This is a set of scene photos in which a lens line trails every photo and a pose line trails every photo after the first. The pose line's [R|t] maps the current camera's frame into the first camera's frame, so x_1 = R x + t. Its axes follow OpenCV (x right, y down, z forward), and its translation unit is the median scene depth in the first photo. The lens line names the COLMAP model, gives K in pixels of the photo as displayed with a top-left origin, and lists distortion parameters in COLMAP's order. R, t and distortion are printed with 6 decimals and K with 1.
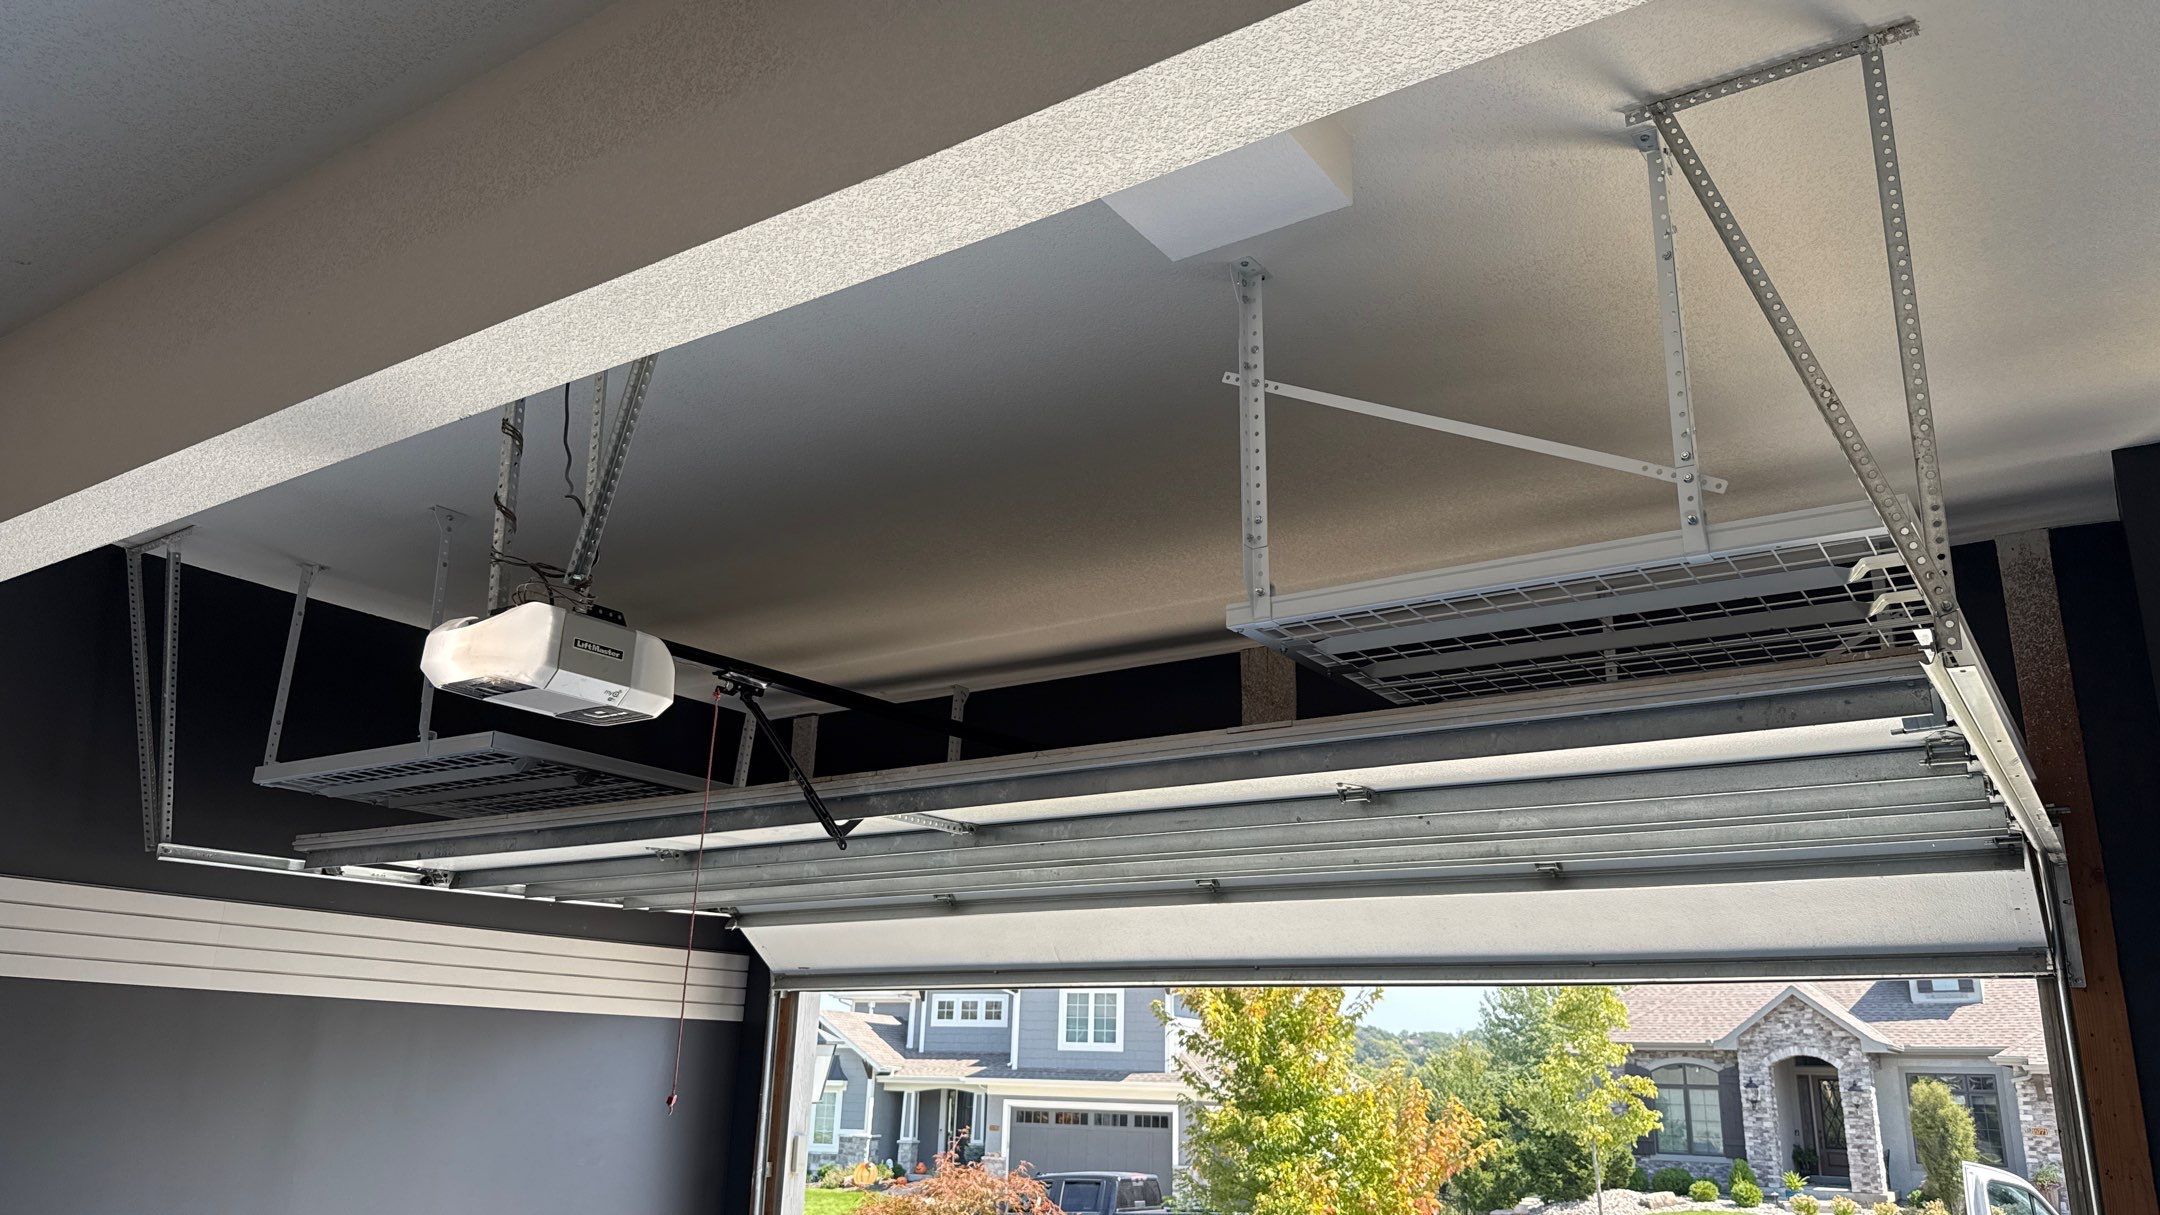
lens RADIAL K [[1469.2, 0, 1080.0], [0, 1469.2, 607.5], [0, 0, 1]] dist [0.111860, -0.172428]
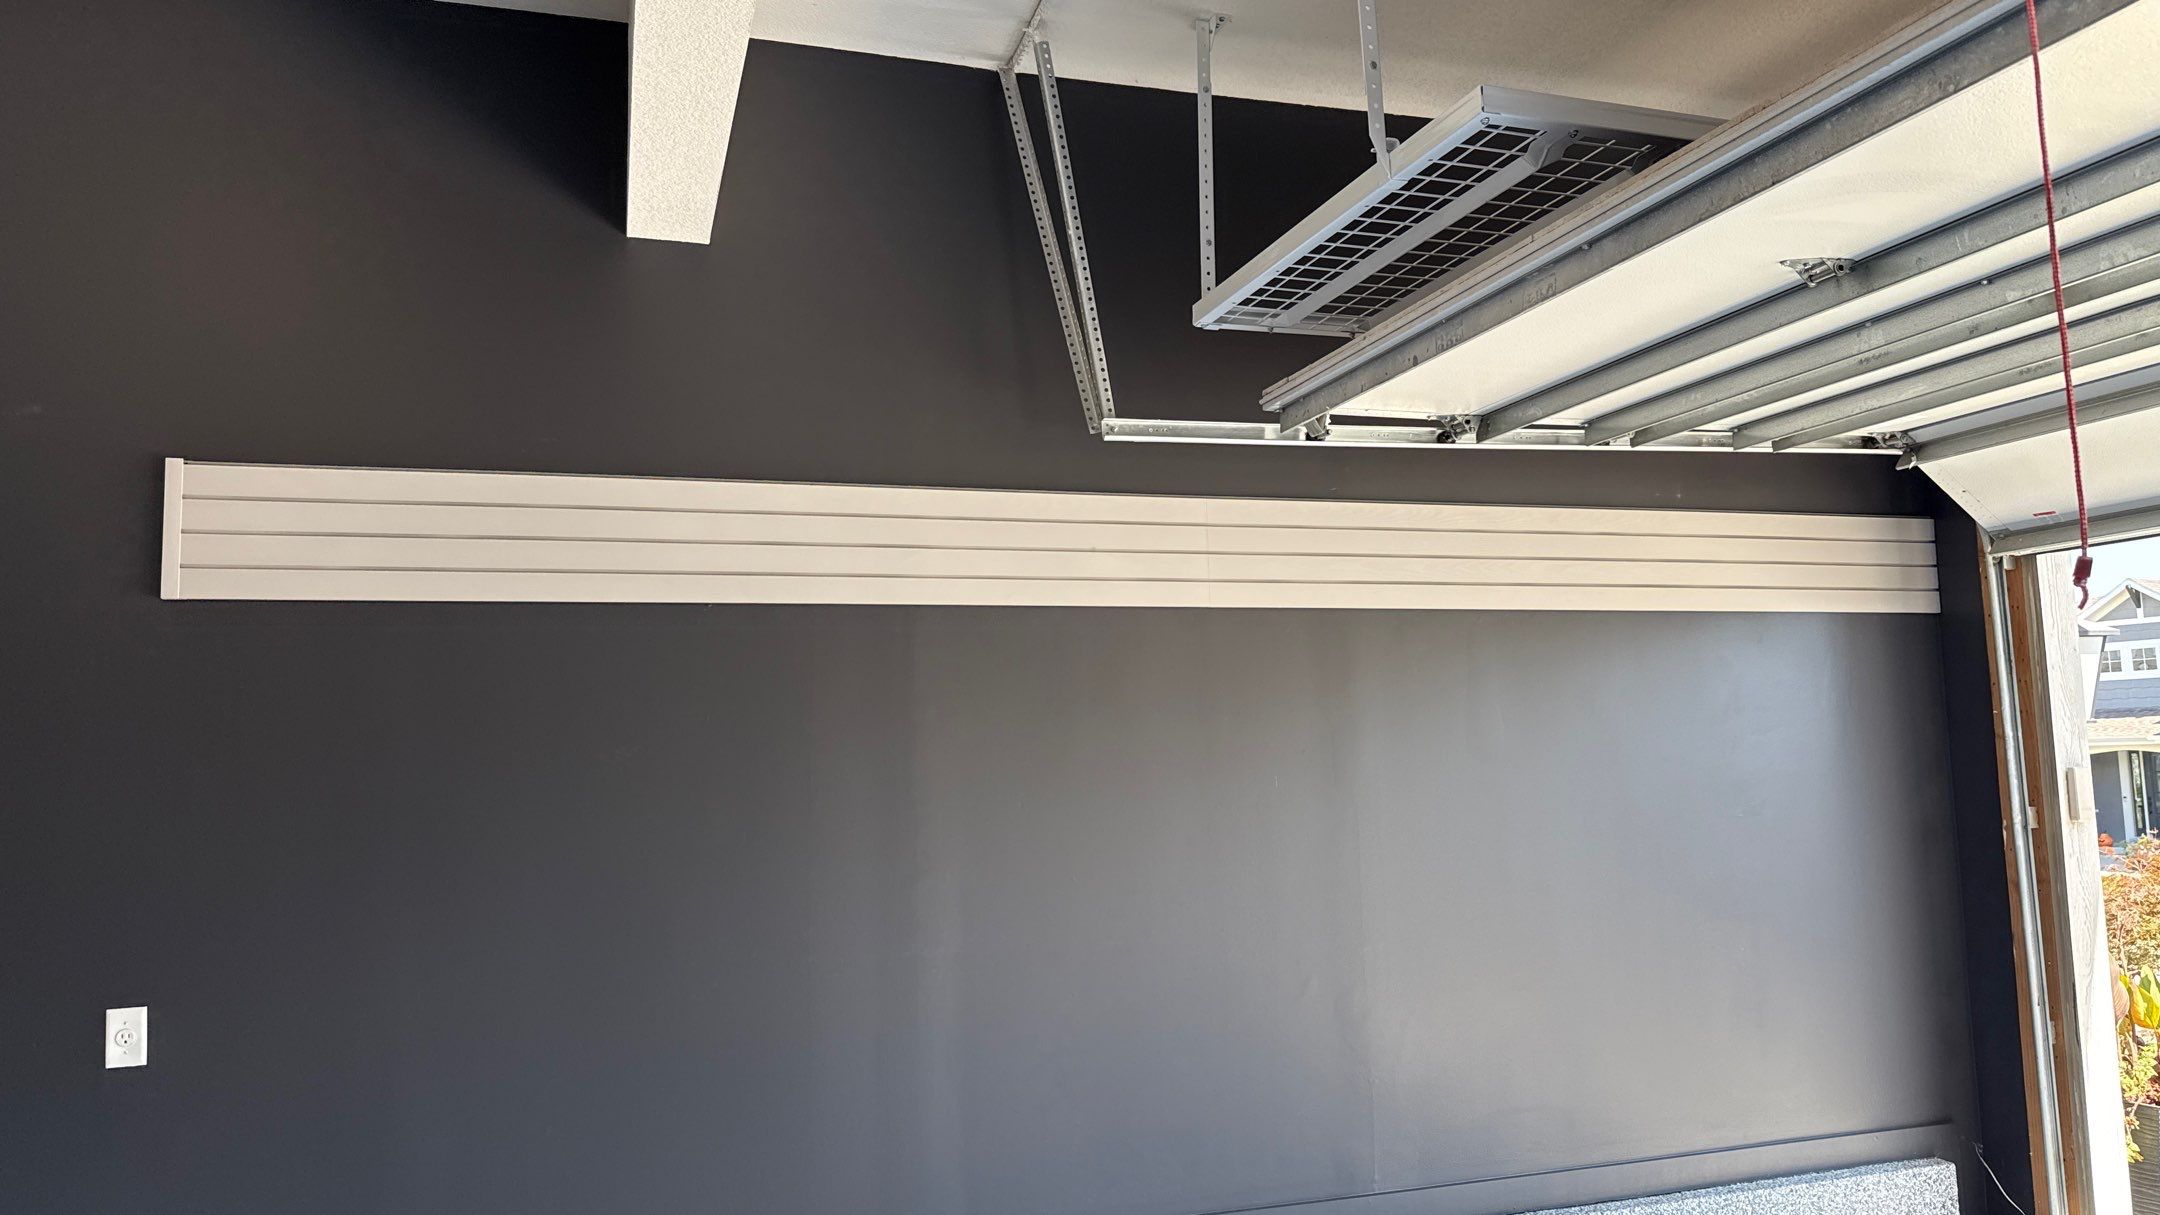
lens RADIAL K [[1469.2, 0, 1080.0], [0, 1469.2, 607.5], [0, 0, 1]] dist [0.111860, -0.172428]
pose [[0.777123, -0.130455, -0.615679, -0.121821], [0.244297, 0.964099, 0.104076, 0.119468], [0.579999, -0.231288, 0.781094, 0.269274]]
